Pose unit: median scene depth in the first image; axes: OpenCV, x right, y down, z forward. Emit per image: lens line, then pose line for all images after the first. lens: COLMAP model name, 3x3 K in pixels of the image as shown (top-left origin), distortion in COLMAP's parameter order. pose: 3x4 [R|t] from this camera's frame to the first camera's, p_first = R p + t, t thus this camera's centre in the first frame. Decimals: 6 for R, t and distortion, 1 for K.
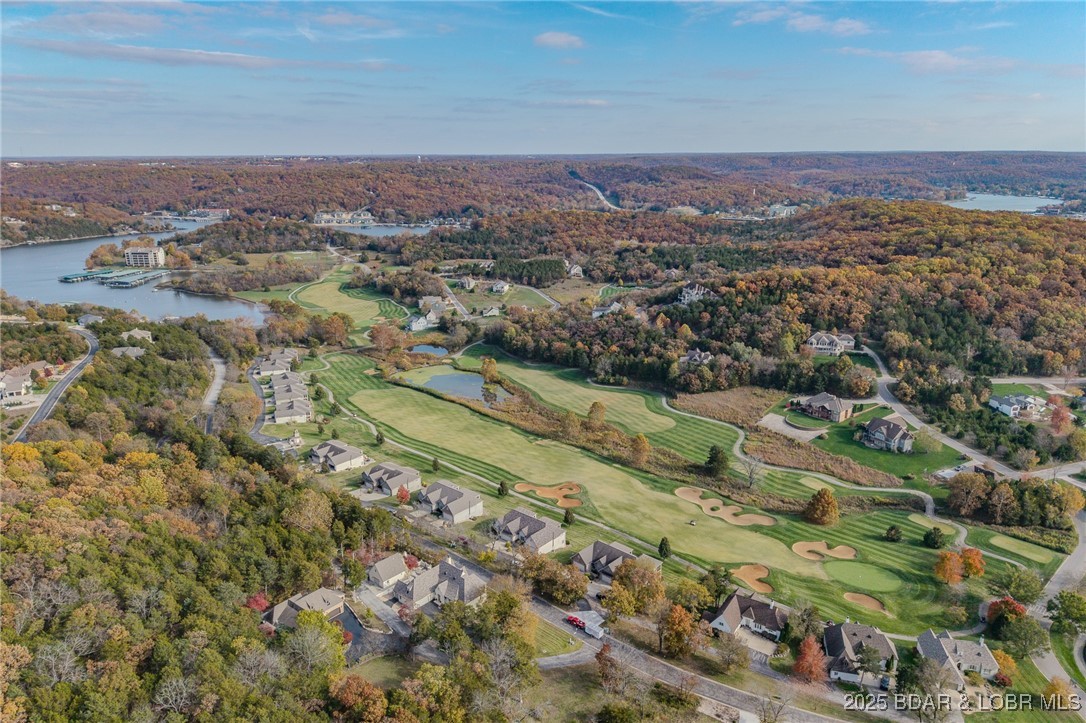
lens RADIAL K [[723.2, 0, 543.0], [0, 723.2, 361.5], [0, 0, 1]] dist [0.091458, -0.139316]
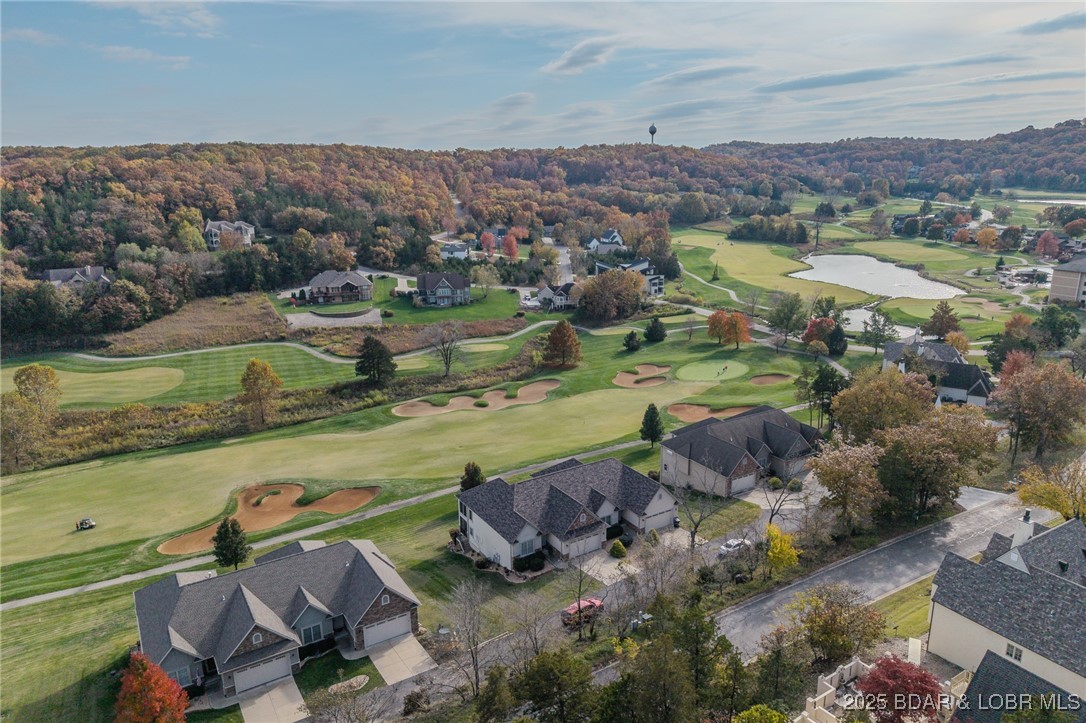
lens RADIAL K [[726.8, 0, 546.3], [0, 726.8, 357.9], [0, 0, 1]] dist [0.054962, -0.062956]
pose [[0.297231, -0.246407, 0.922463, -0.205458], [0.269756, 0.948438, 0.166426, 0.054793], [-0.915907, 0.199373, 0.348375, 0.508450]]
